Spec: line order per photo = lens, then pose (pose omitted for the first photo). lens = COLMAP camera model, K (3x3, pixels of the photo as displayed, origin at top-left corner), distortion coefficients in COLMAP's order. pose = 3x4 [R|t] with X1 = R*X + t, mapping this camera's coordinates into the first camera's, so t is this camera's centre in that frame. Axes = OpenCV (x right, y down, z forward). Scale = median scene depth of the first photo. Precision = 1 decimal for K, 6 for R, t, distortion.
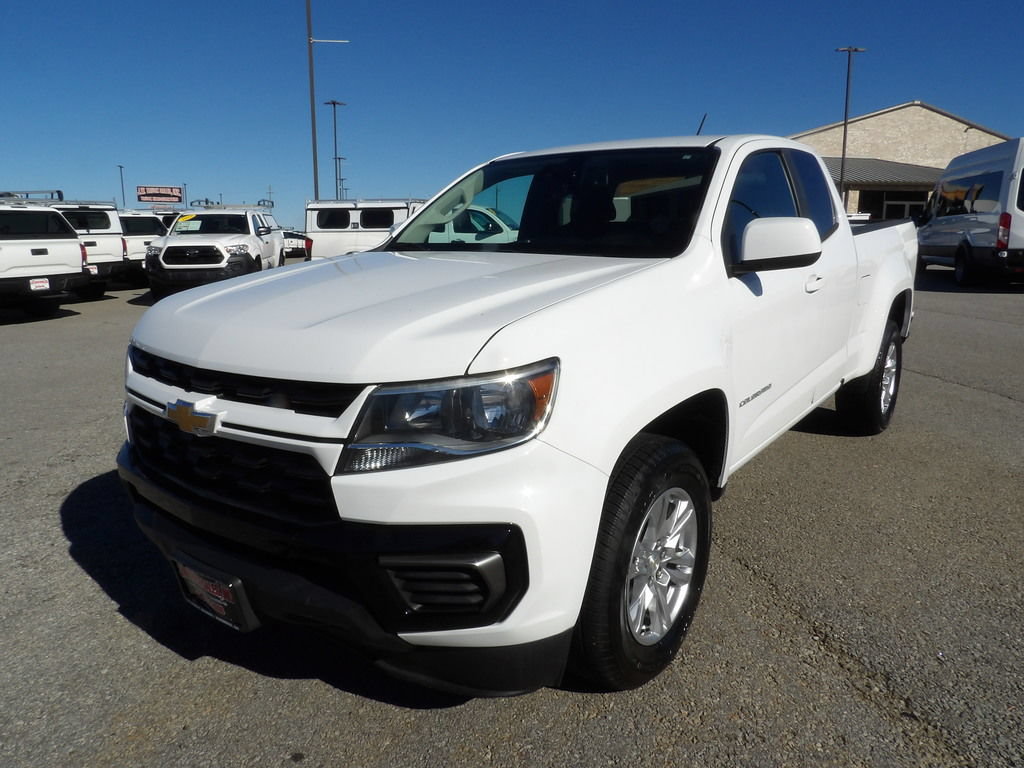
lens RADIAL K [[732.7, 0, 512.8], [0, 732.7, 383.2], [0, 0, 1]] dist [-0.037294, 0.045962]
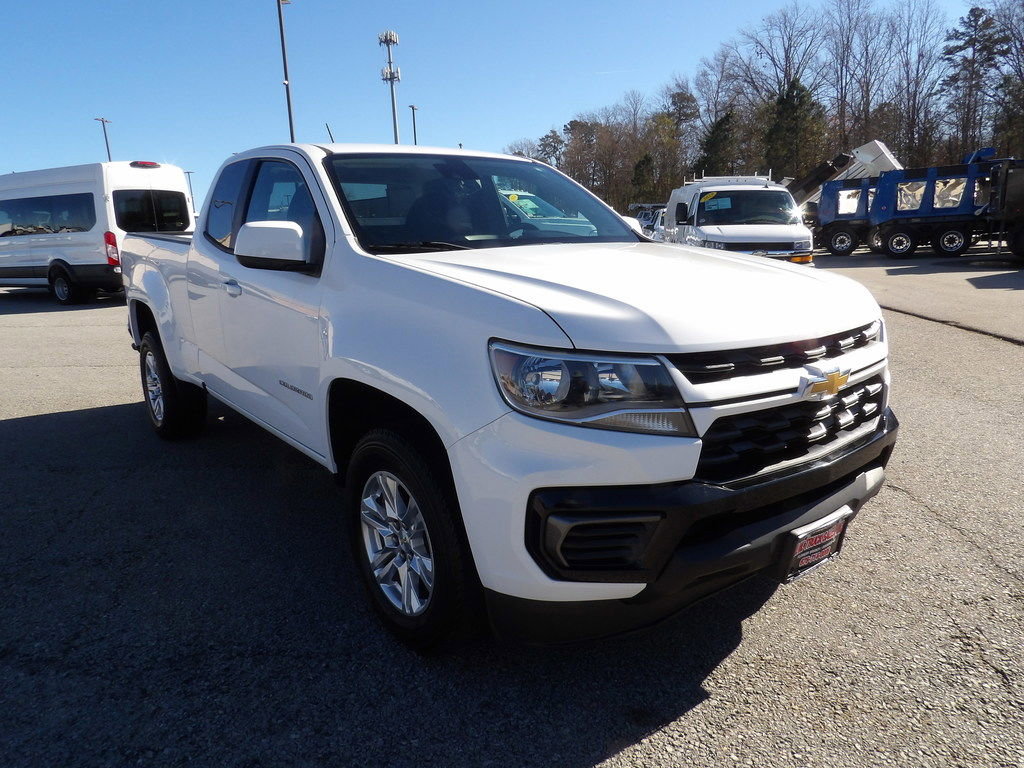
lens RADIAL K [[732.7, 0, 513.5], [0, 732.7, 384.9], [0, 0, 1]] dist [-0.037294, 0.045962]
pose [[0.249791, -0.196522, 0.948147, -0.271930], [0.226533, 0.963875, 0.140101, -0.035494], [-0.941428, 0.179791, 0.285286, 0.192679]]
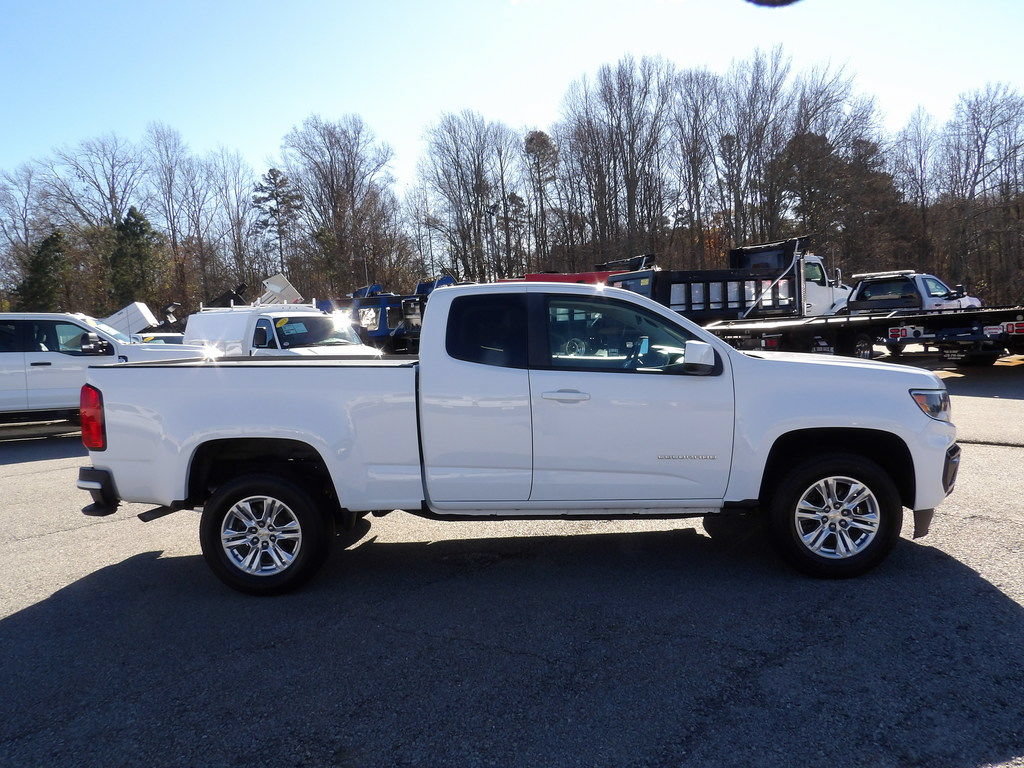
lens RADIAL K [[732.7, 0, 512.3], [0, 732.7, 382.5], [0, 0, 1]] dist [-0.037294, 0.045962]
pose [[-0.583280, -0.022269, 0.811966, -0.291257], [0.220502, 0.957746, 0.184667, -0.139294], [-0.781769, 0.286753, -0.553724, 0.605525]]
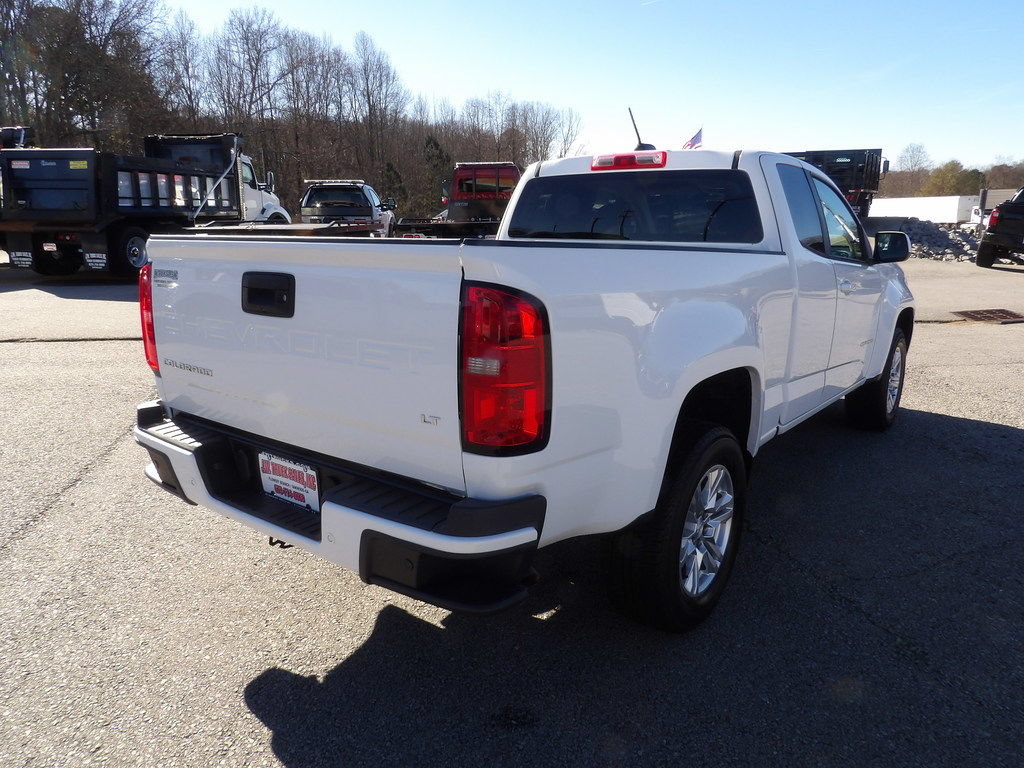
lens RADIAL K [[732.7, 0, 509.4], [0, 732.7, 385.1], [0, 0, 1]] dist [-0.037294, 0.045962]
pose [[-0.999967, 0.007732, 0.002320, 0.151232], [0.007995, 0.908728, 0.417313, -0.160620], [0.001119, 0.417318, -0.908760, 0.711002]]
